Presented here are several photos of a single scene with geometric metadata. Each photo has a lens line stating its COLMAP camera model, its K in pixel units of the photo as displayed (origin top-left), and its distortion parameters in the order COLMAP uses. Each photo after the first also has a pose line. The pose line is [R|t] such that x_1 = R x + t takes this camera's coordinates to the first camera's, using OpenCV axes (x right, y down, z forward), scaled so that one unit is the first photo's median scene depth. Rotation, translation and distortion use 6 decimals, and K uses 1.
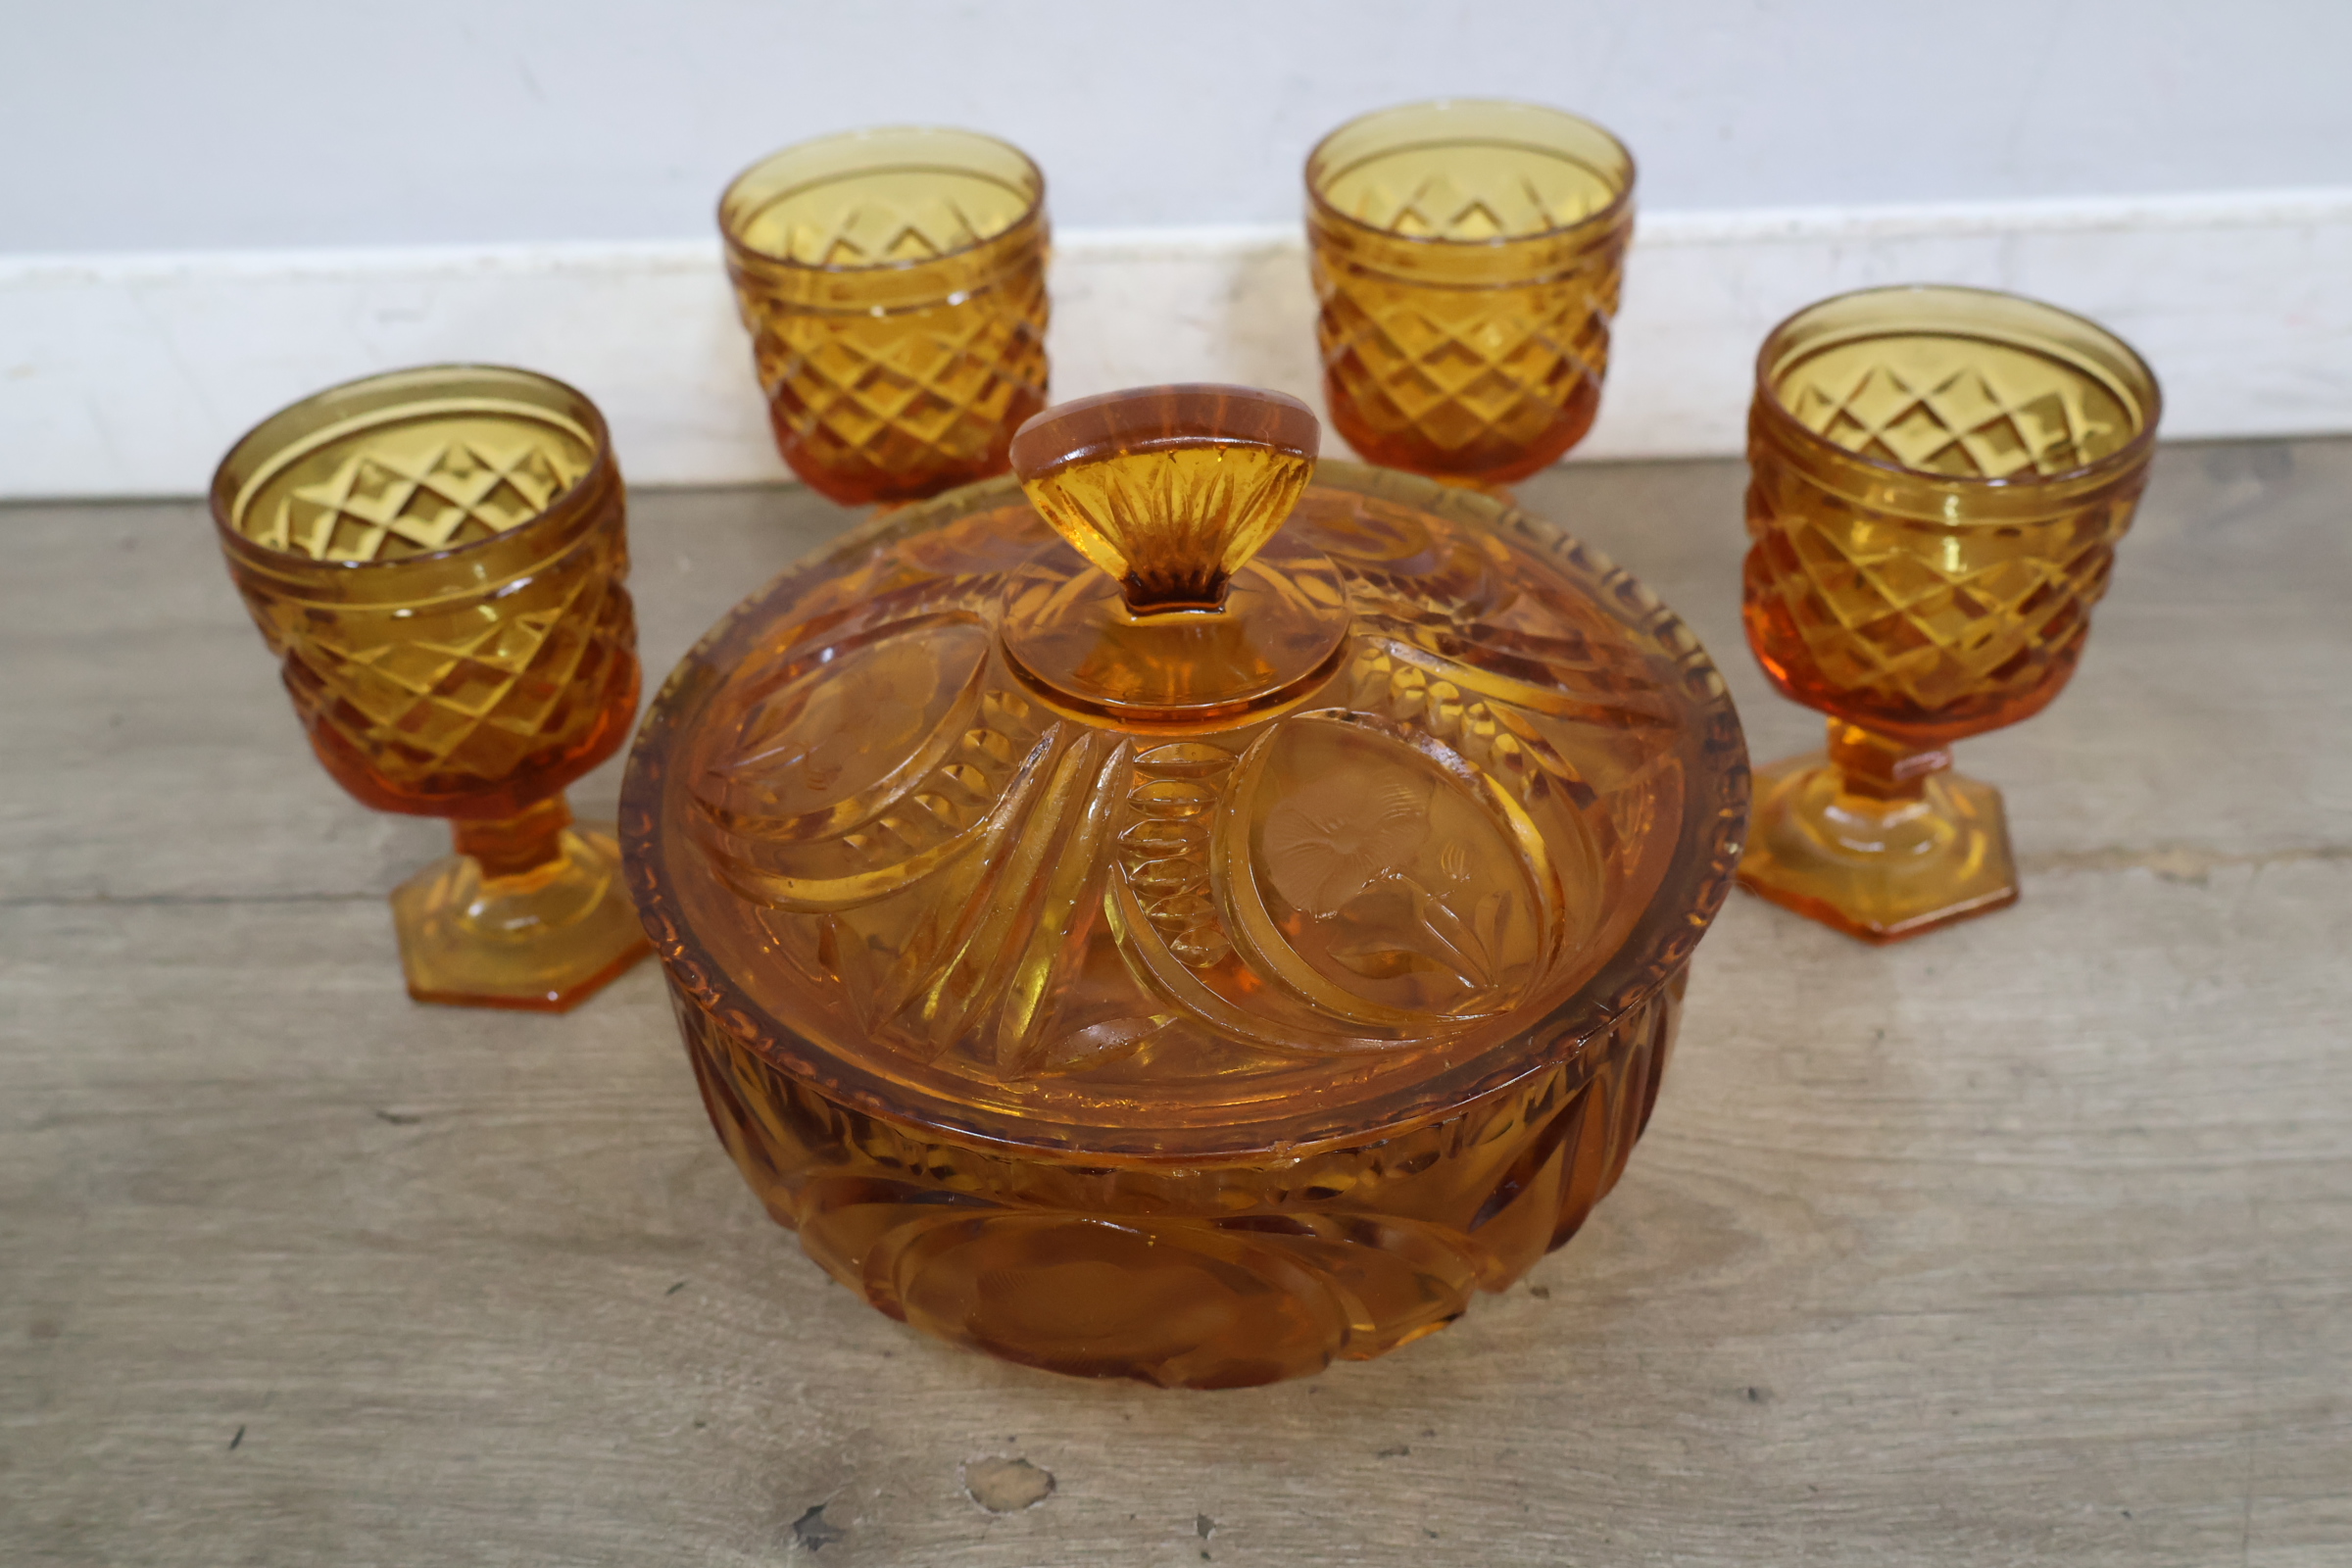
lens RADIAL K [[2377.3, 0, 1190.2], [0, 2377.3, 769.5], [0, 0, 1]] dist [0.001621, 0.000000]
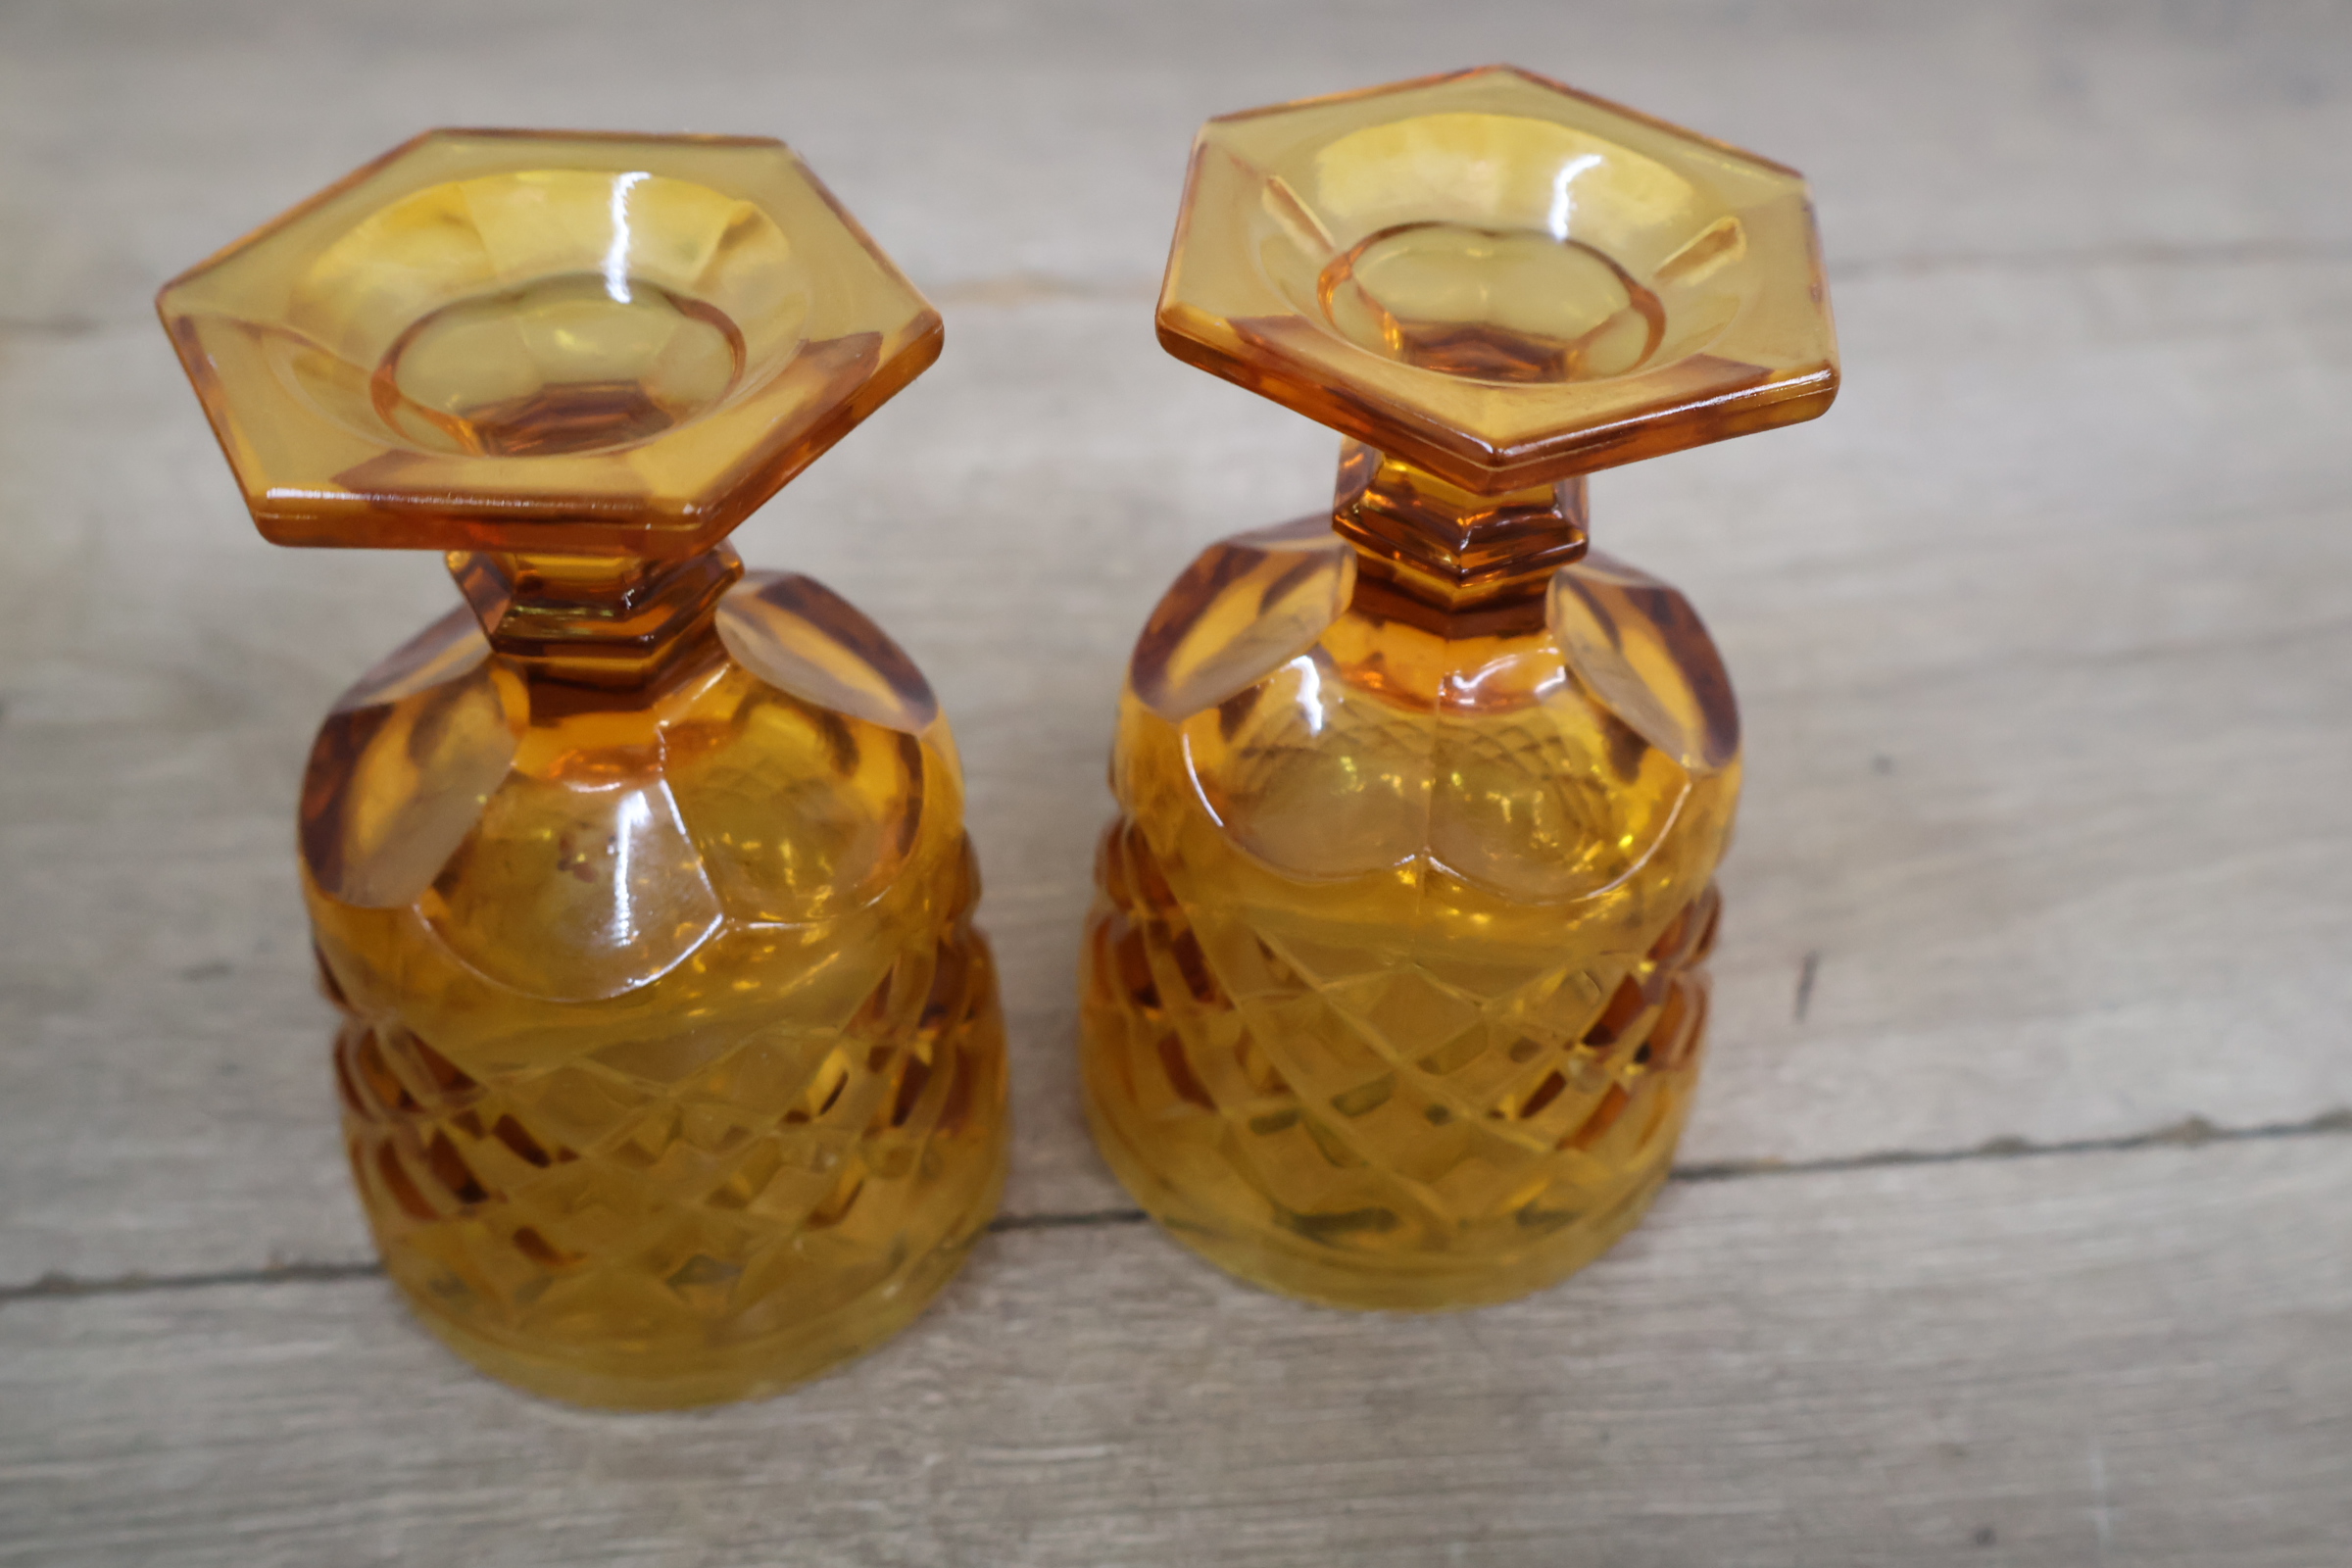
lens RADIAL K [[2377.3, 0, 1189.2], [0, 2377.3, 805.8], [0, 0, 1]] dist [0.001621, 0.000000]
pose [[0.988303, -0.035196, 0.148383, 0.270635], [0.019215, 0.993988, 0.107790, 0.156003], [-0.151285, -0.103678, 0.983038, 0.223409]]
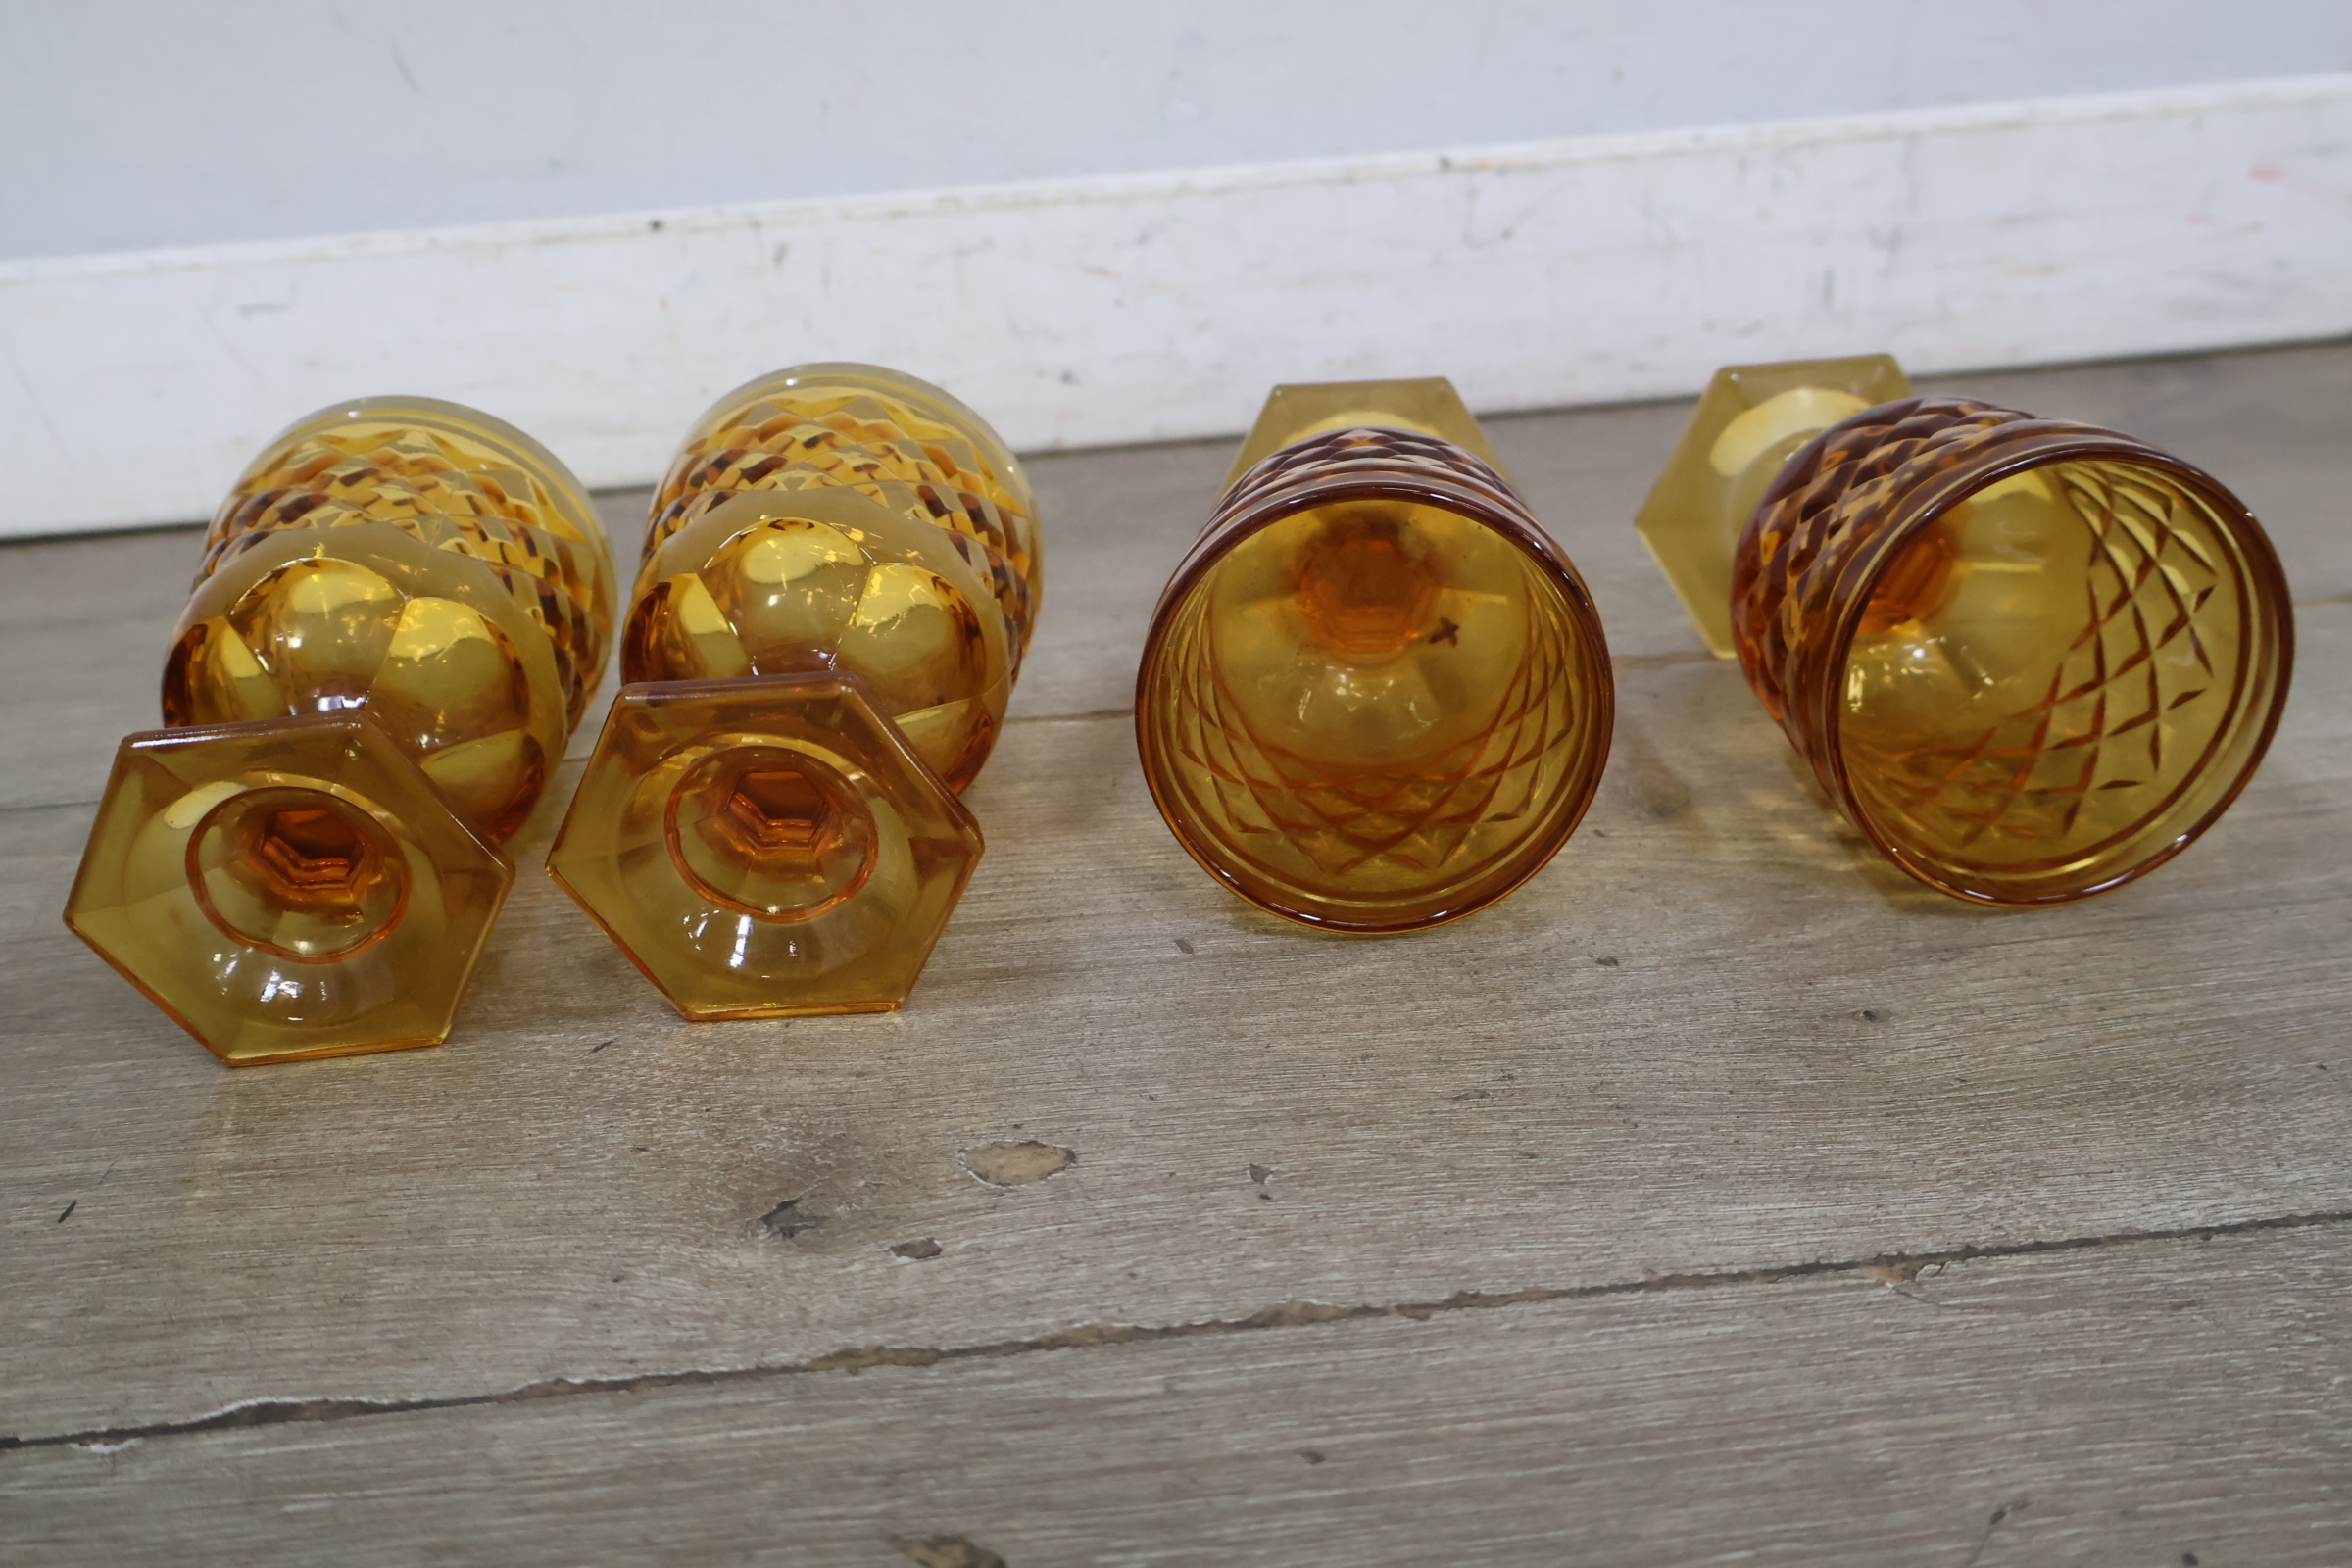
lens RADIAL K [[2377.3, 0, 1194.6], [0, 2377.3, 792.0], [0, 0, 1]] dist [0.001621, 0.000000]
pose [[0.995518, -0.059495, 0.073518, -0.066204], [0.074397, 0.972578, -0.220356, 0.349150], [-0.058392, 0.224838, 0.972645, 0.149637]]
